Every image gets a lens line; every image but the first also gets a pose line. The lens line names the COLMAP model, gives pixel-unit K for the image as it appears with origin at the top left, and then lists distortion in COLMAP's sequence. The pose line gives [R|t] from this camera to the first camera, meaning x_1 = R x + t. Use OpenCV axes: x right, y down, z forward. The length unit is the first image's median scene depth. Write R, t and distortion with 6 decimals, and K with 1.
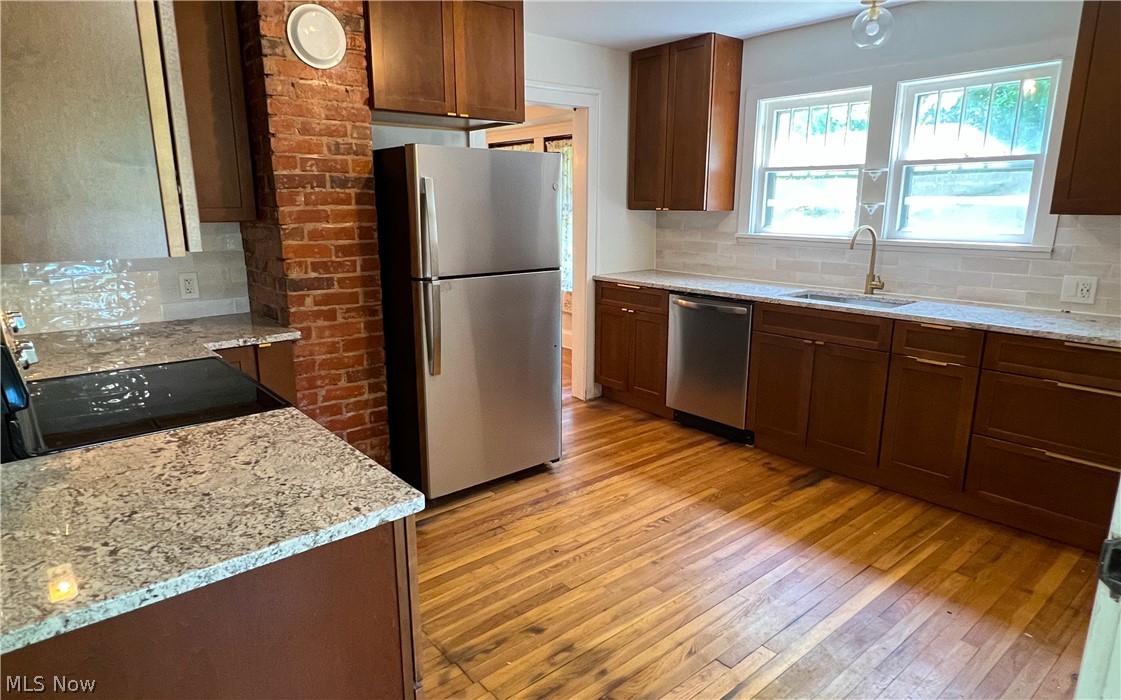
lens RADIAL K [[661.2, 0, 561.0], [0, 661.2, 352.8], [0, 0, 1]] dist [-0.000181, 0.000217]
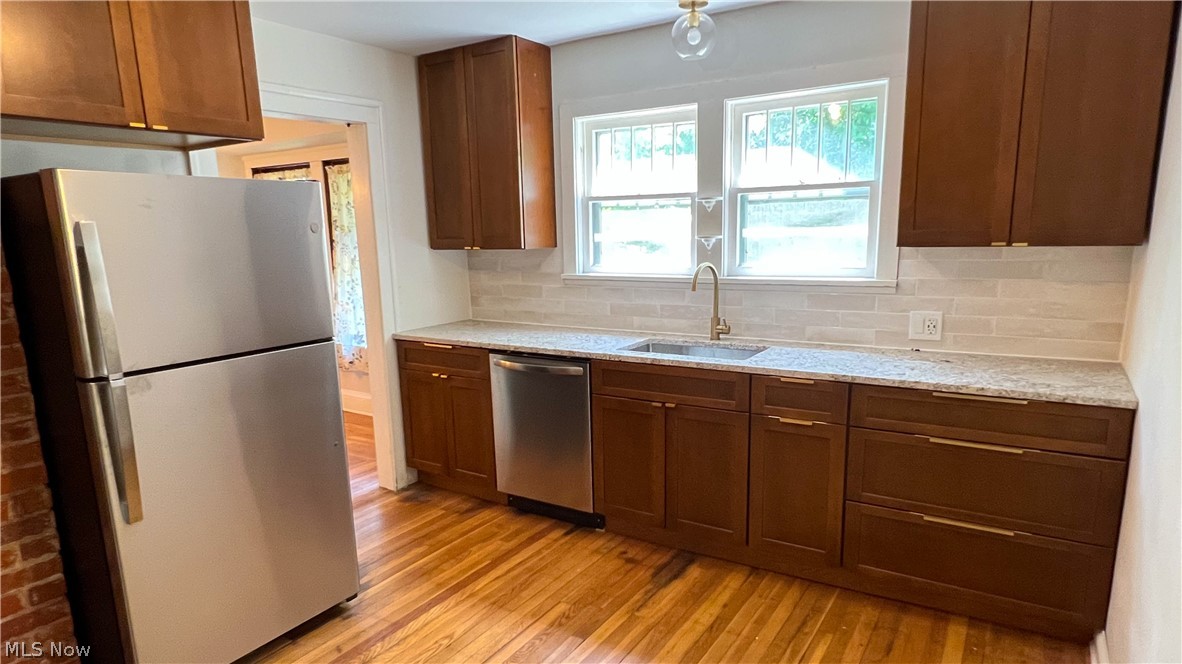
lens RADIAL K [[688.0, 0, 593.1], [0, 688.0, 370.2], [0, 0, 1]] dist [0.003241, -0.003223]
pose [[0.954832, -0.082826, 0.285370, 0.054699], [0.089006, 0.995993, -0.008729, -0.062777], [-0.283503, 0.033734, 0.958378, 0.198156]]
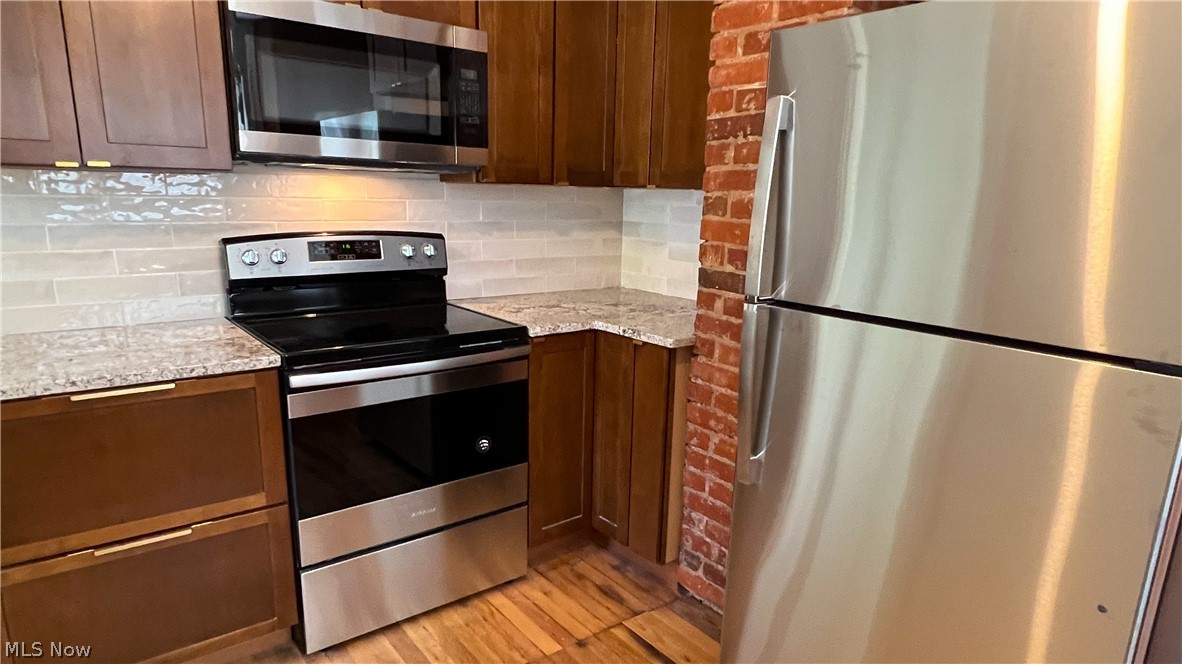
lens RADIAL K [[688.0, 0, 589.7], [0, 688.0, 342.8], [0, 0, 1]] dist [0.003241, -0.003223]
pose [[-0.051362, 0.228519, -0.972184, 0.297234], [-0.233521, 0.943733, 0.234169, -0.160841], [0.970994, 0.239053, 0.004892, 0.797713]]
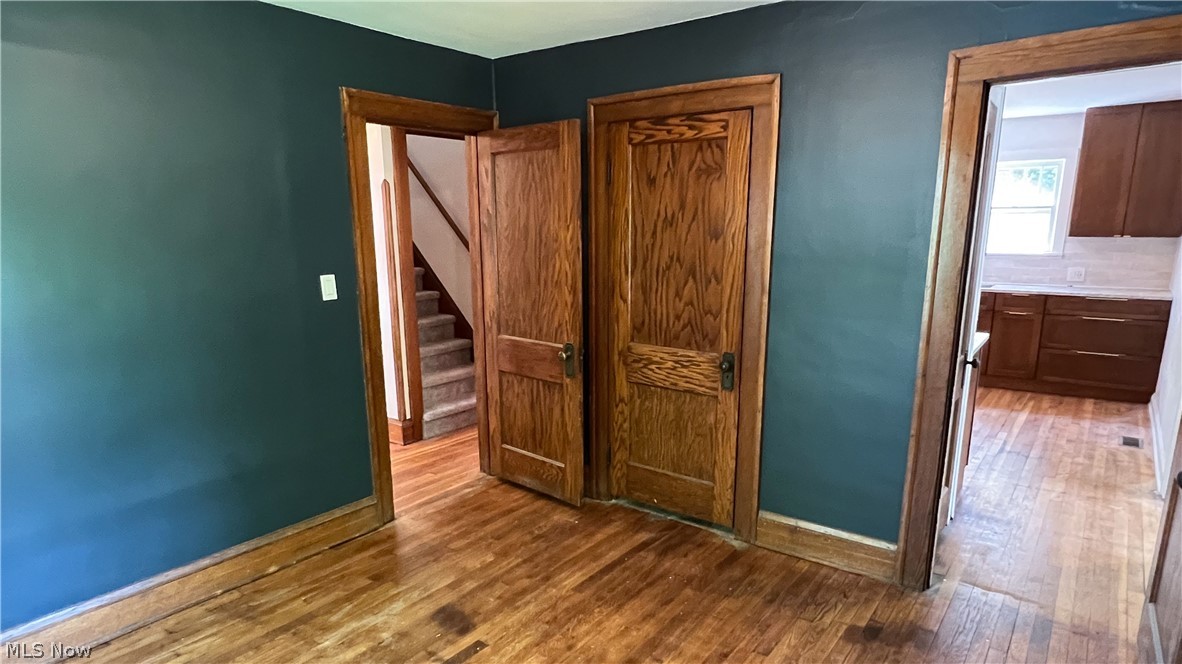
lens RADIAL K [[688.0, 0, 592.8], [0, 688.0, 389.1], [0, 0, 1]] dist [0.003241, -0.003223]
pose [[0.976093, -0.065457, 0.207265, -1.011620], [0.062376, 0.997824, 0.021371, 0.104982], [-0.208213, -0.007932, 0.978051, -0.670490]]
